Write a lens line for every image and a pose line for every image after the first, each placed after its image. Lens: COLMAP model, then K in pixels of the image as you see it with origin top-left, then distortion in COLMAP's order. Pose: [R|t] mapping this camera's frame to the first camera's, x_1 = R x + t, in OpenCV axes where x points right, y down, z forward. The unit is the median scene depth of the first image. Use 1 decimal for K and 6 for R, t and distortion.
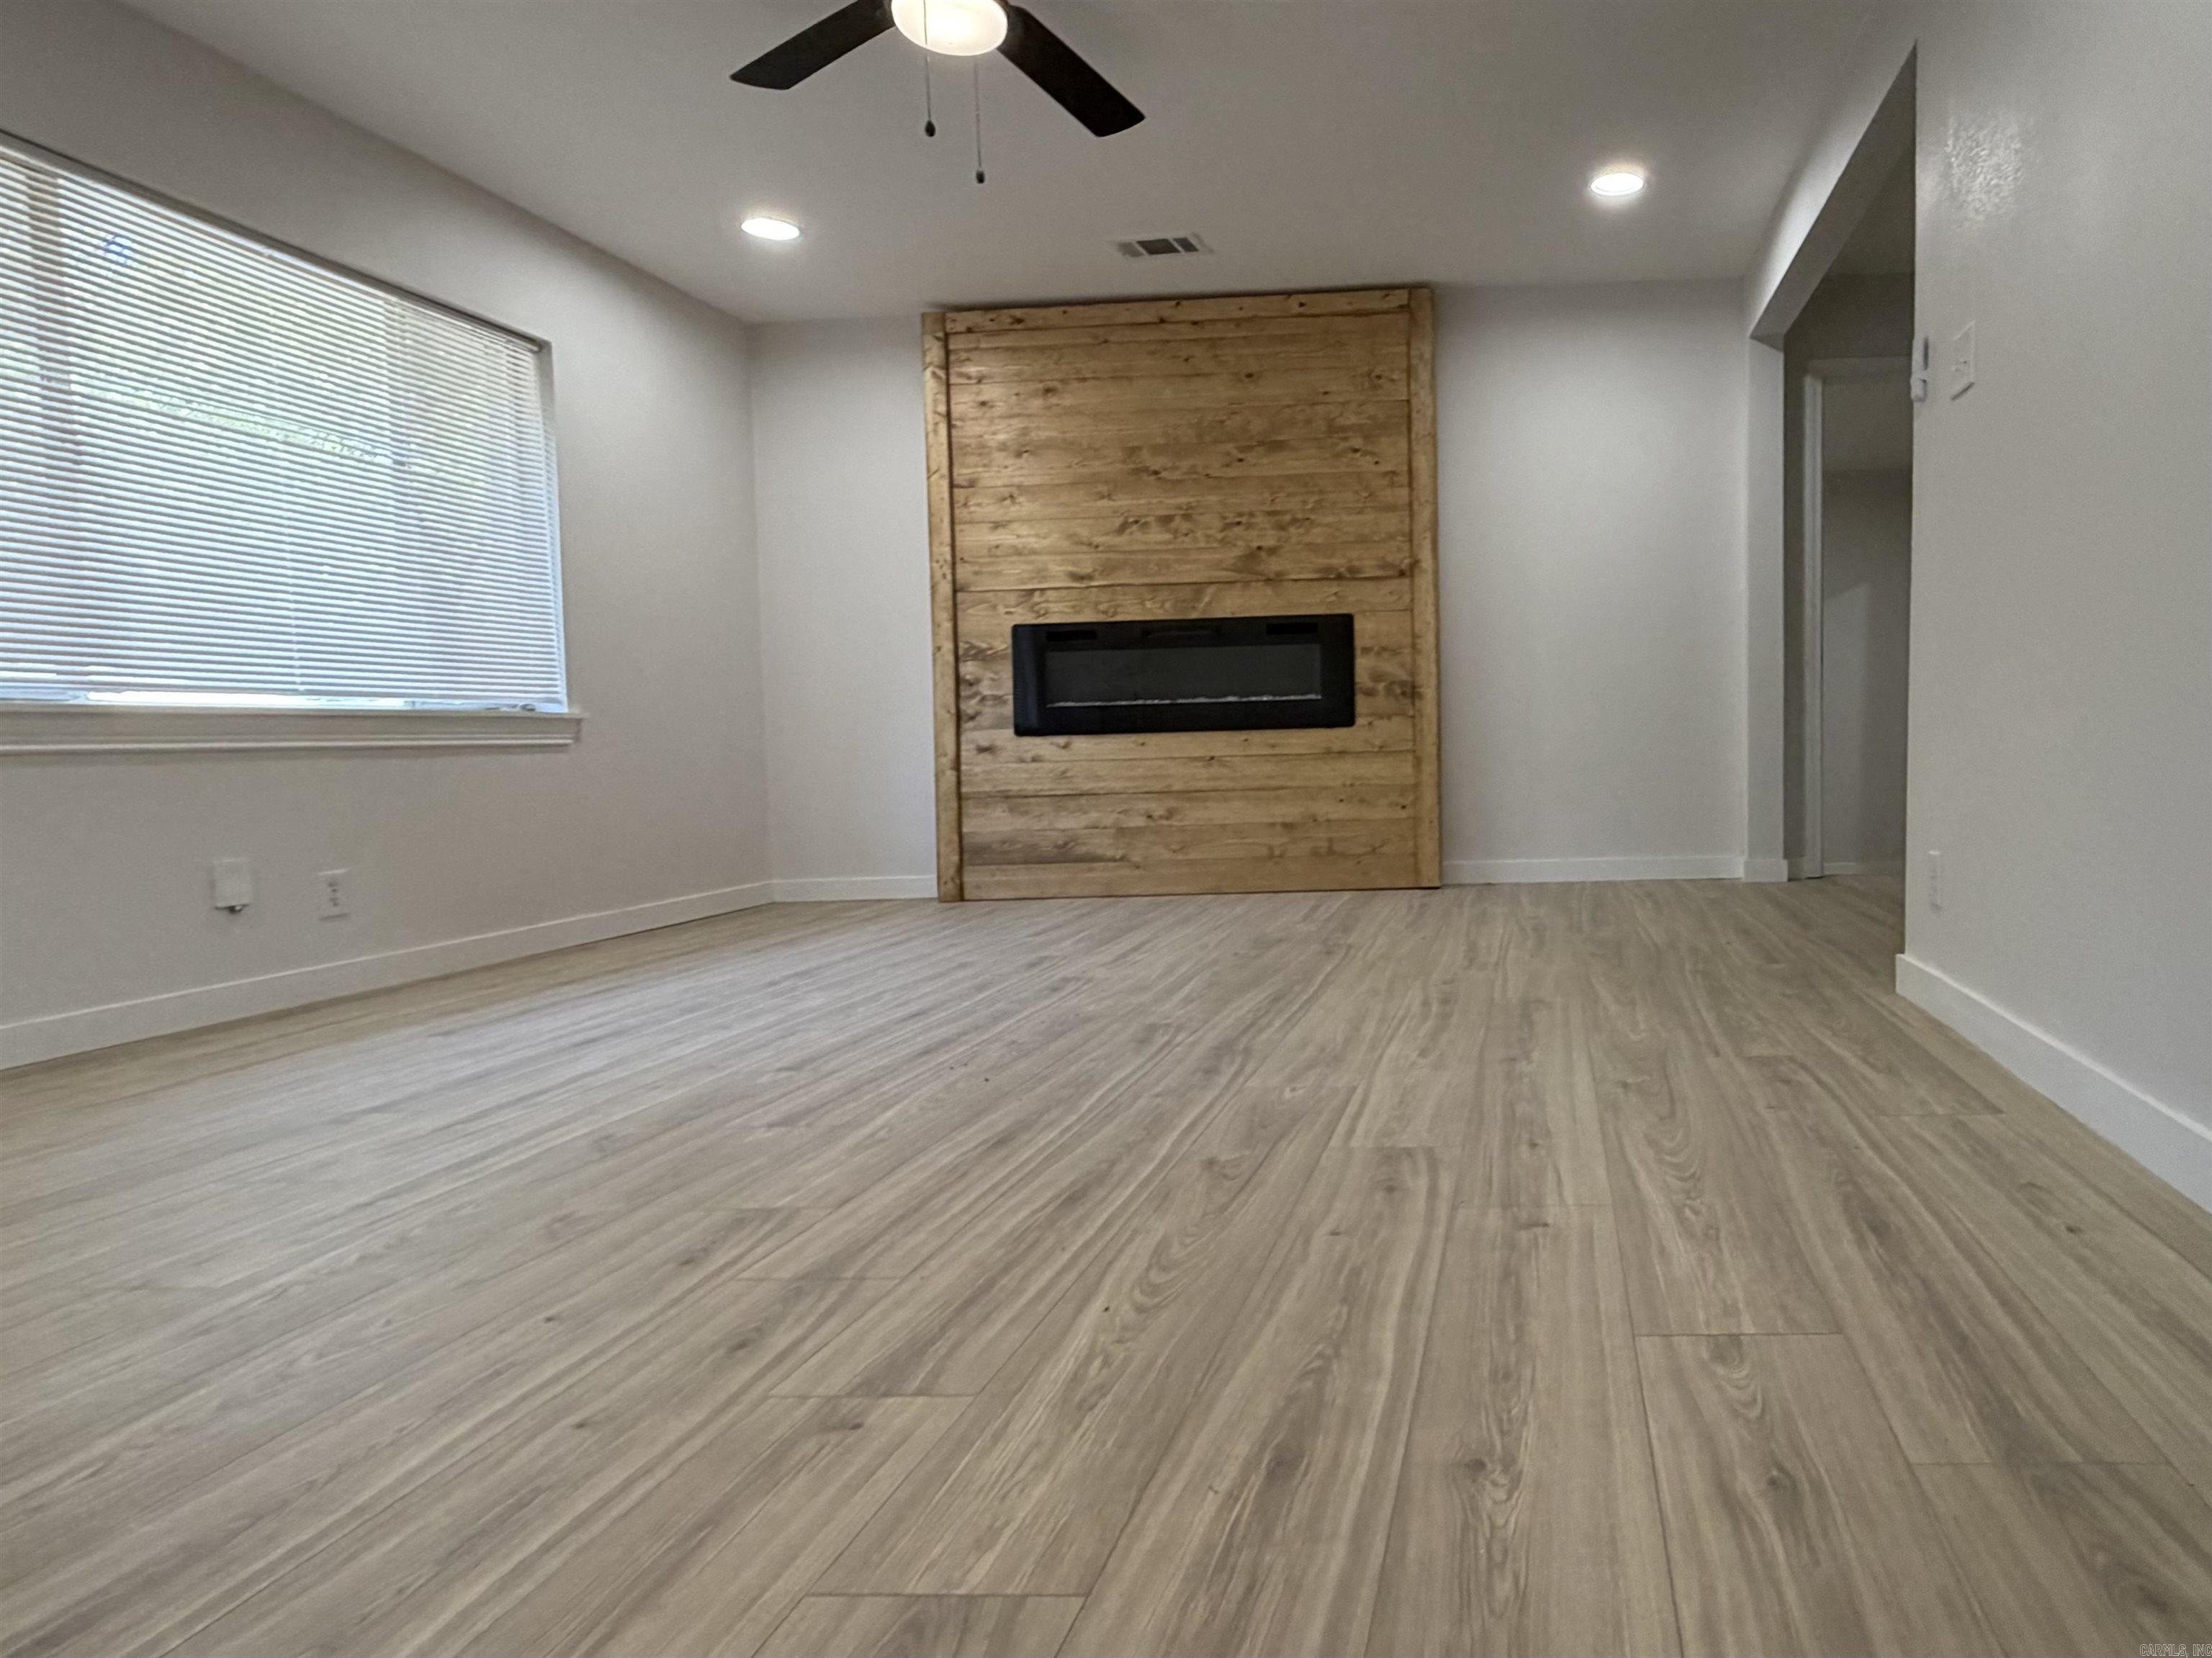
lens RADIAL K [[1110.0, 0, 1197.2], [0, 1110.0, 748.4], [0, 0, 1]] dist [0.001846, 0.000519]
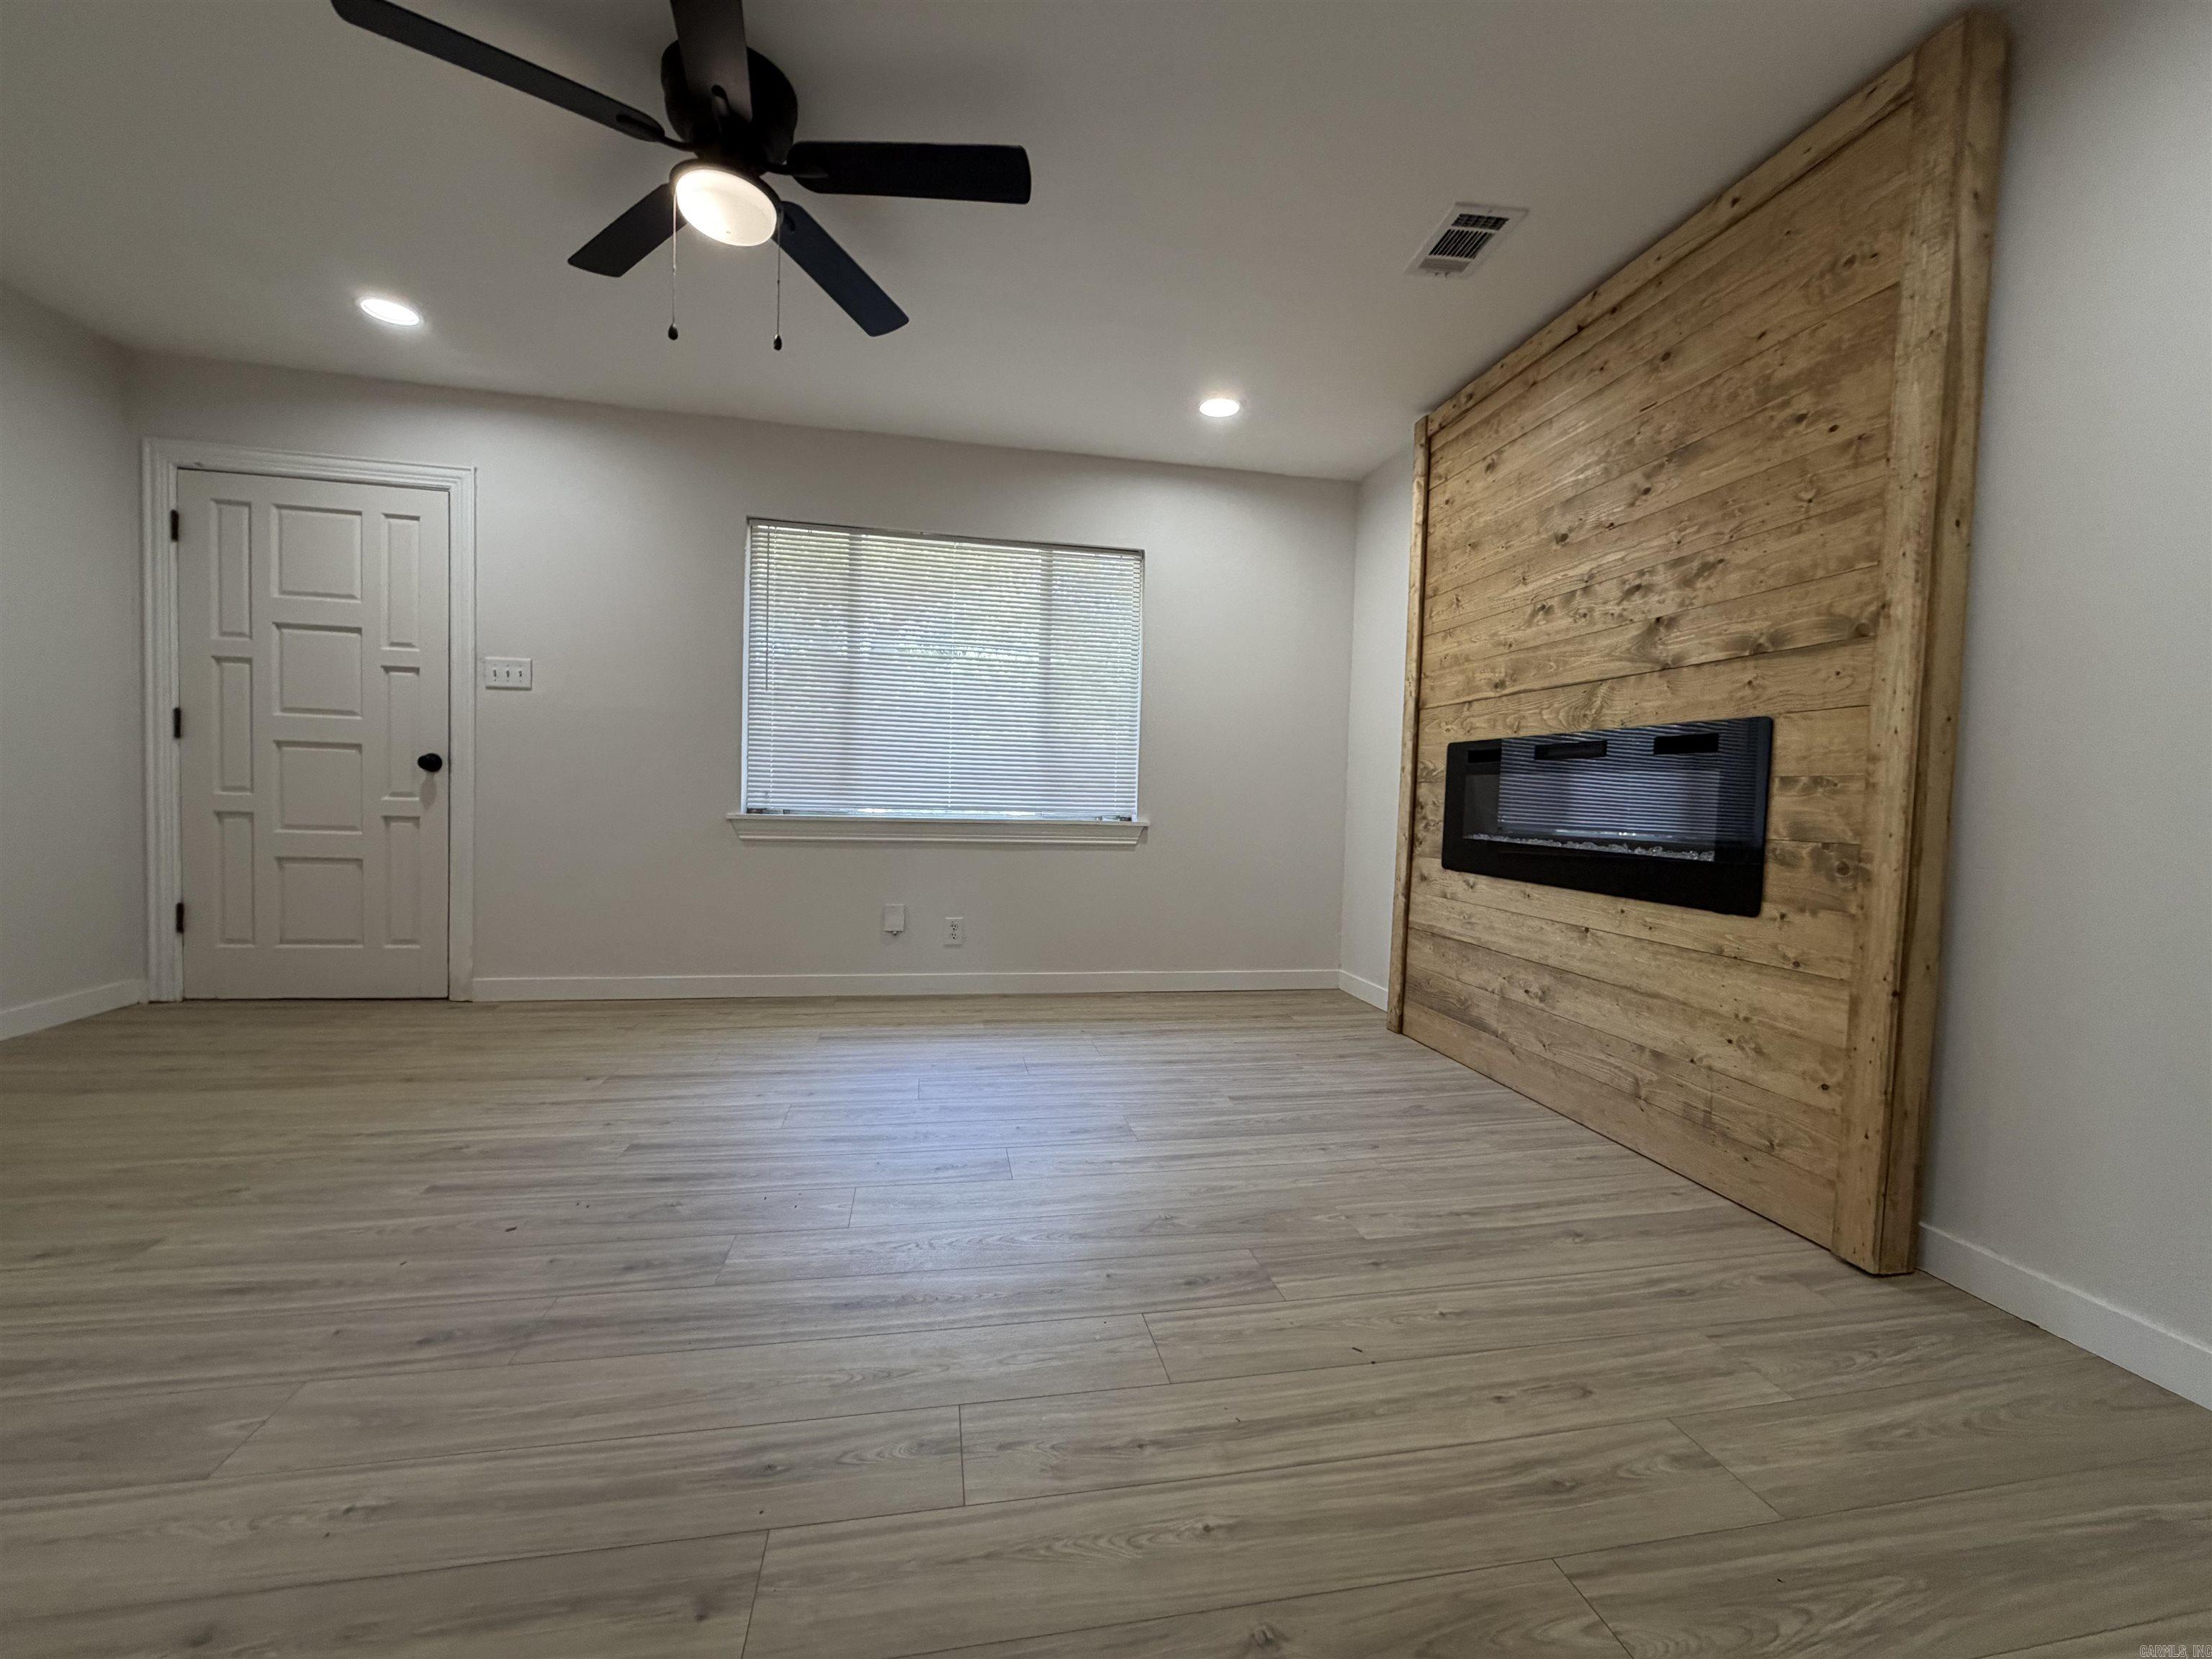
lens RADIAL K [[863.8, 0, 1181.5], [0, 863.8, 821.3], [0, 0, 1]] dist [-0.000113, 0.000208]
pose [[0.479429, 0.052030, -0.876037, 0.371626], [-0.044874, 0.998388, 0.034738, -0.068397], [0.876432, 0.022657, 0.480991, 0.516319]]
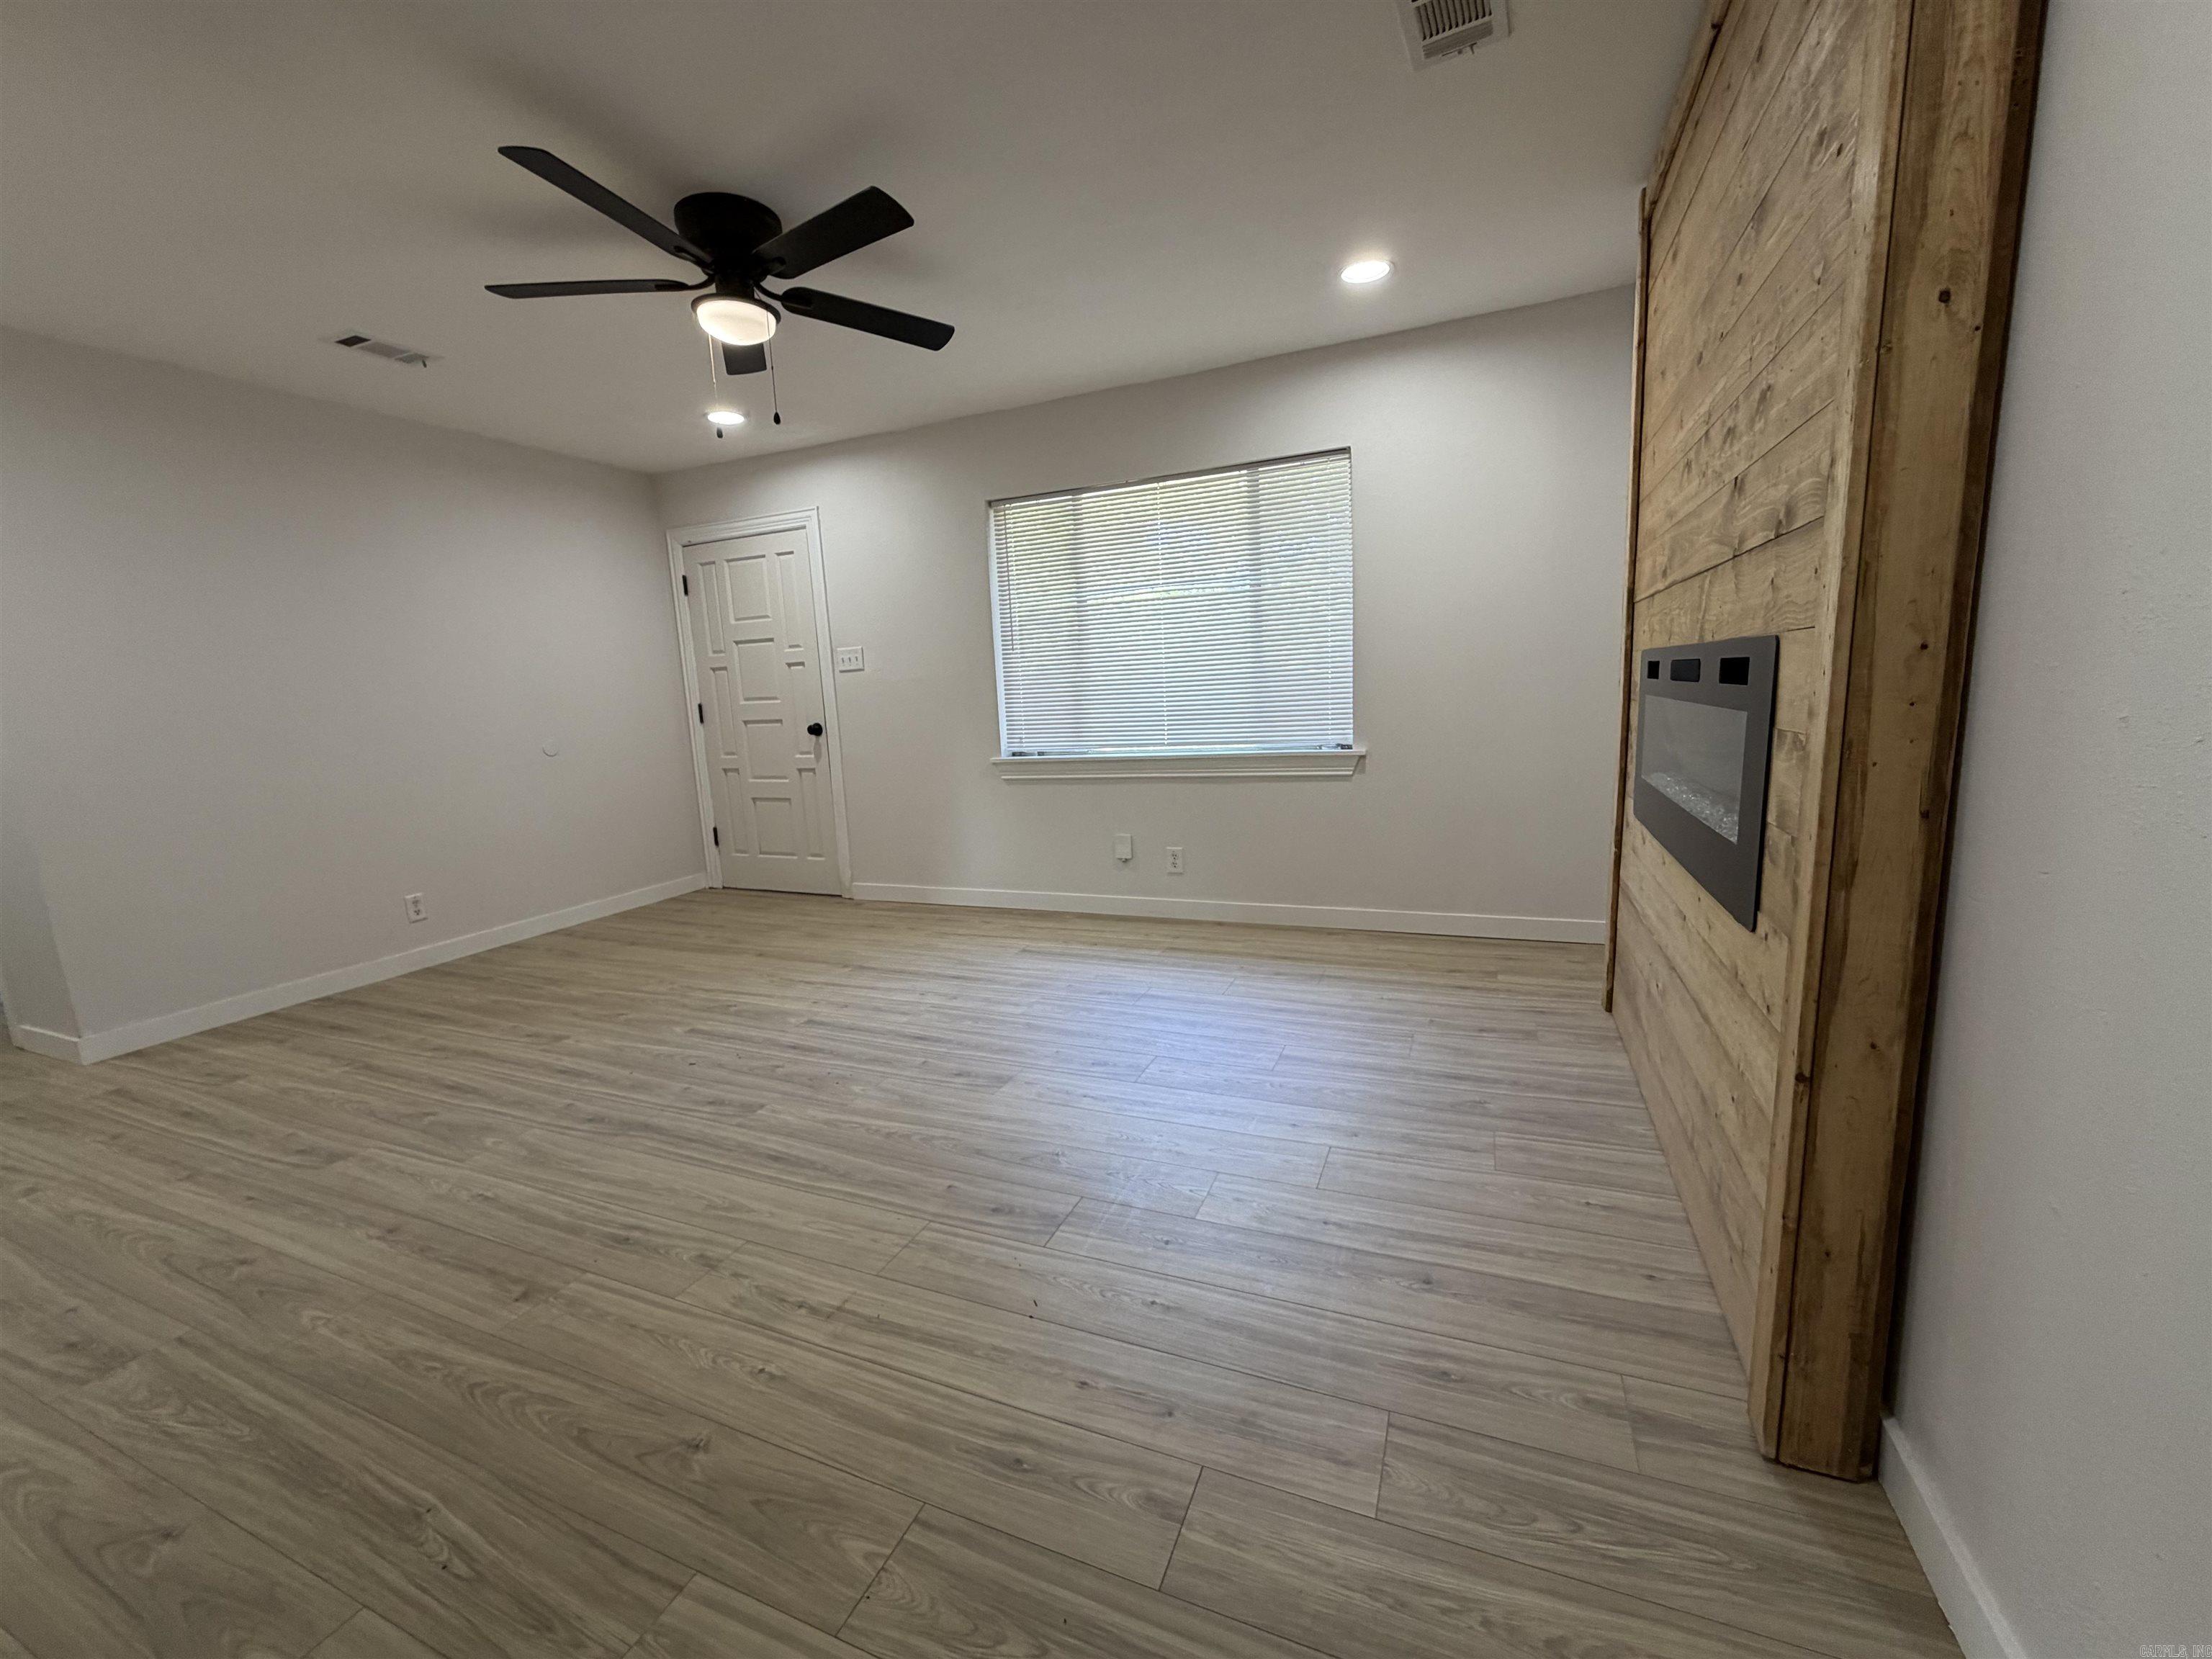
lens RADIAL K [[885.7, 0, 1106.0], [0, 885.7, 829.5], [0, 0, 1]] dist [0.000338, 0.000266]
pose [[-0.097829, 0.163320, -0.981711, 0.448382], [0.032390, 0.986443, 0.160879, -0.109649], [0.994676, -0.016059, -0.101792, 0.786966]]
